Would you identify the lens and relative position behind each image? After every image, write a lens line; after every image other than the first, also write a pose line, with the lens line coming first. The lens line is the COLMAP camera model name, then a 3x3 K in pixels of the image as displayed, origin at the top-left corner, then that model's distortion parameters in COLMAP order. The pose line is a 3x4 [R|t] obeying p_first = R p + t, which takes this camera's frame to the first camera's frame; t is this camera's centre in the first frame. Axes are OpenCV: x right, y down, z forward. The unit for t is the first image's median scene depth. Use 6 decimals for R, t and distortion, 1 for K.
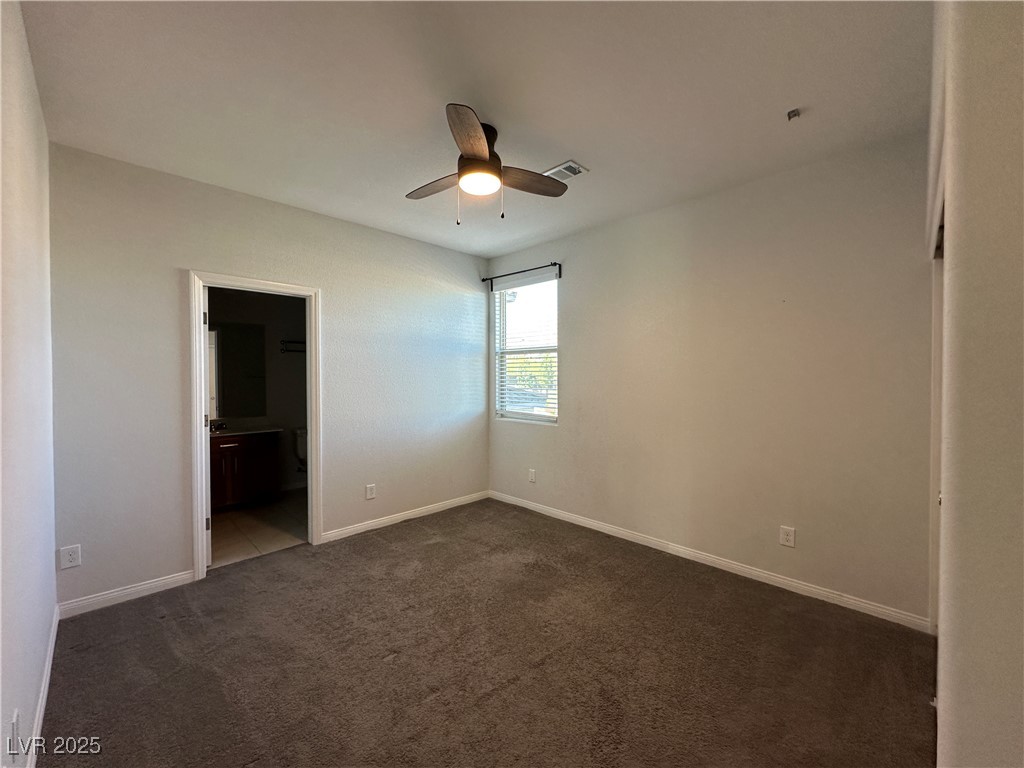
lens RADIAL K [[409.1, 0, 513.5], [0, 409.1, 381.6], [0, 0, 1]] dist [-0.002756, 0.001492]
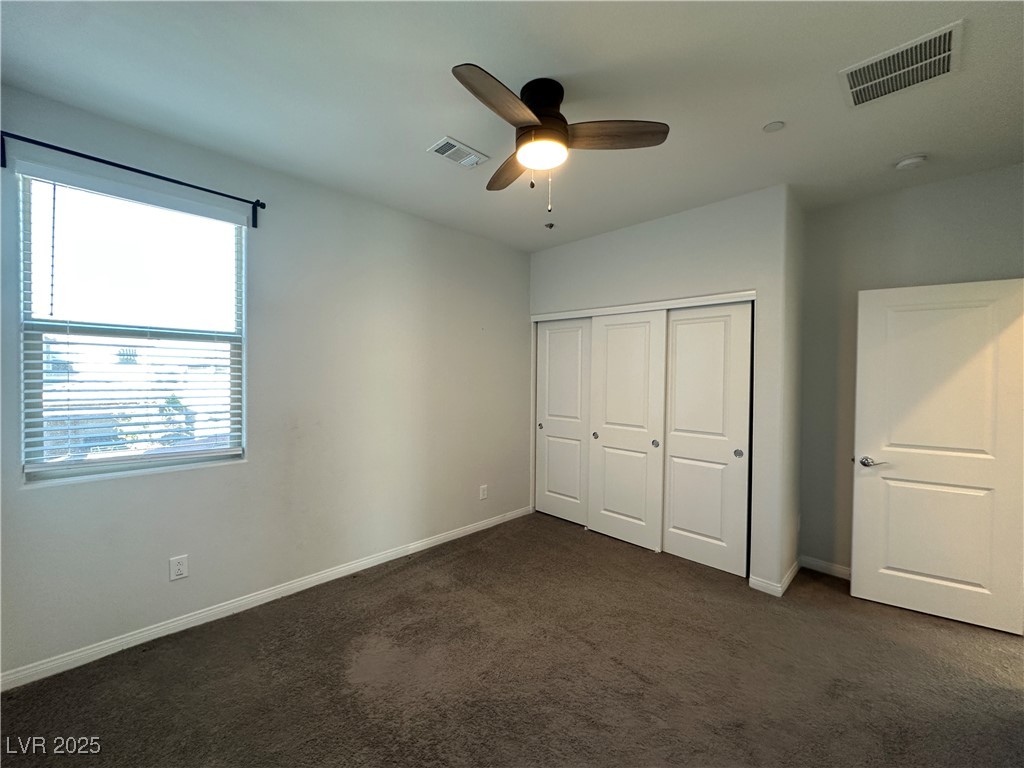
lens RADIAL K [[409.1, 0, 518.1], [0, 409.1, 379.7], [0, 0, 1]] dist [-0.002756, 0.001492]
pose [[0.011426, -0.013073, 0.999849, -0.510019], [0.005691, 0.999899, 0.013009, -0.022025], [-0.999919, 0.005542, 0.011500, 0.579217]]
